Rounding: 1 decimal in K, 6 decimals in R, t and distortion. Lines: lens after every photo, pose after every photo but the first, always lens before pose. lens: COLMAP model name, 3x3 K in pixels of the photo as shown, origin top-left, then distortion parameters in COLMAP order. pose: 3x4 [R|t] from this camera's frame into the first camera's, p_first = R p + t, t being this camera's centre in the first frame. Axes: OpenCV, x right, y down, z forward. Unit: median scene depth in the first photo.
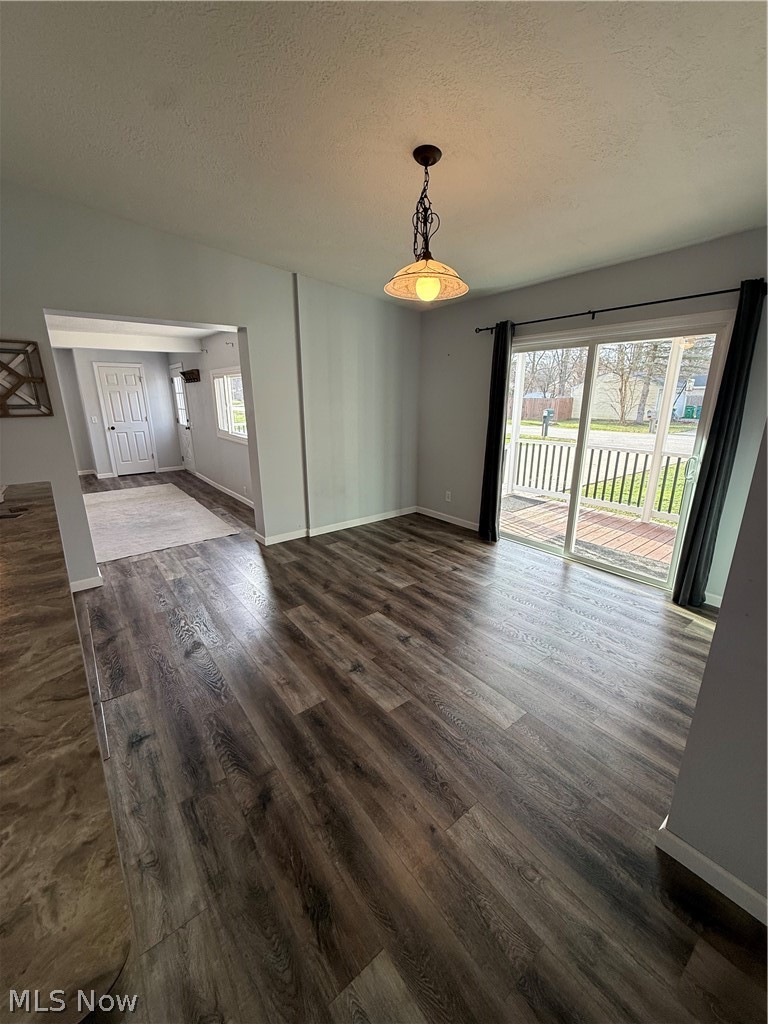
lens RADIAL K [[407.5, 0, 396.3], [0, 407.5, 523.3], [0, 0, 1]] dist [-0.003264, 0.000850]
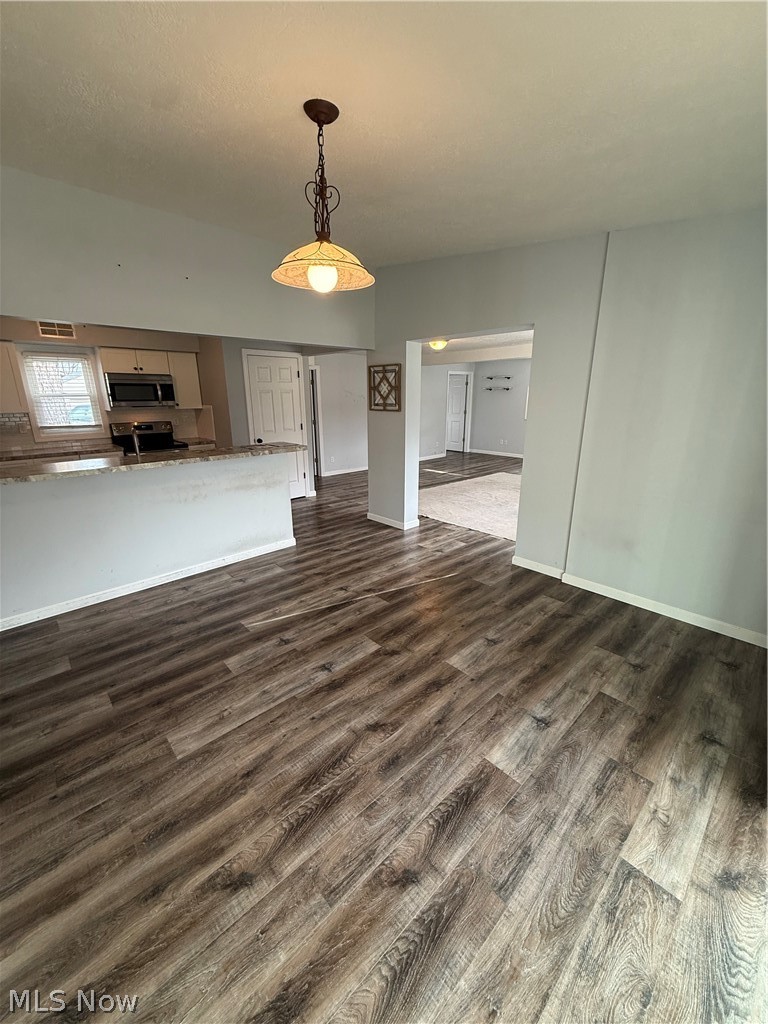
lens RADIAL K [[407.5, 0, 365.9], [0, 407.5, 515.2], [0, 0, 1]] dist [-0.003264, 0.000850]
pose [[0.036116, 0.285404, -0.957727, 0.633895], [-0.292907, 0.919286, 0.262903, -0.235187], [0.955459, 0.271029, 0.116798, 0.700176]]
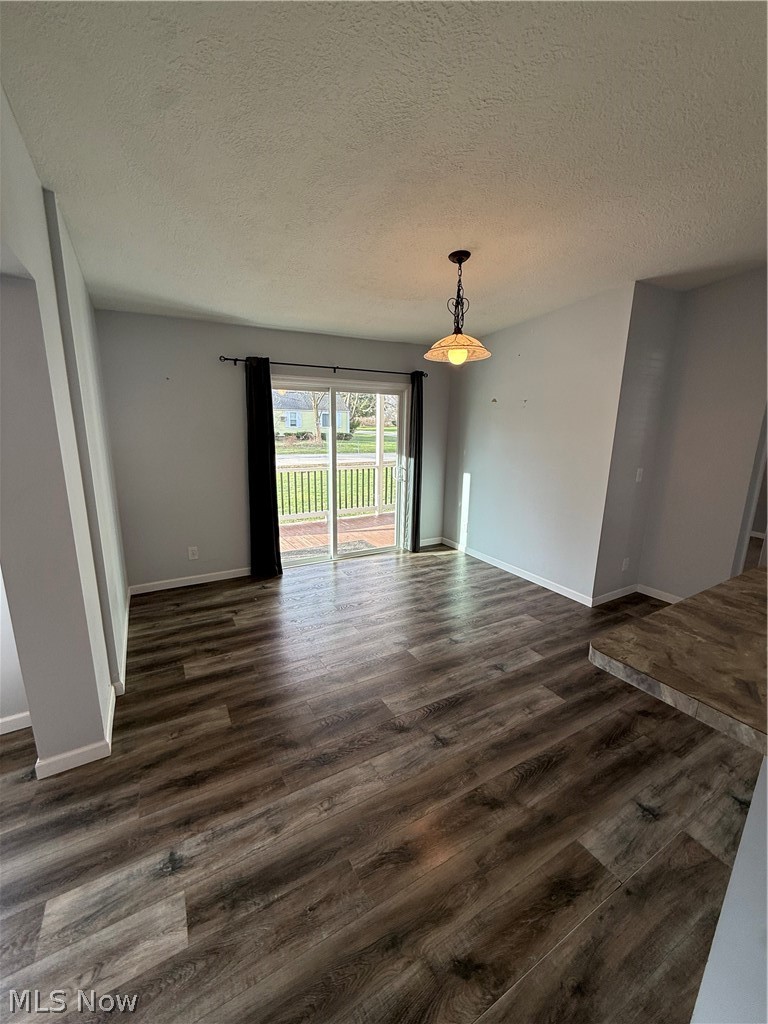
lens RADIAL K [[407.5, 0, 379.8], [0, 407.5, 515.1], [0, 0, 1]] dist [-0.003264, 0.000850]
pose [[0.155155, -0.219861, 0.963114, -0.830869], [0.281091, 0.944447, 0.170317, -0.247268], [-0.947056, 0.244297, 0.208337, 0.687986]]
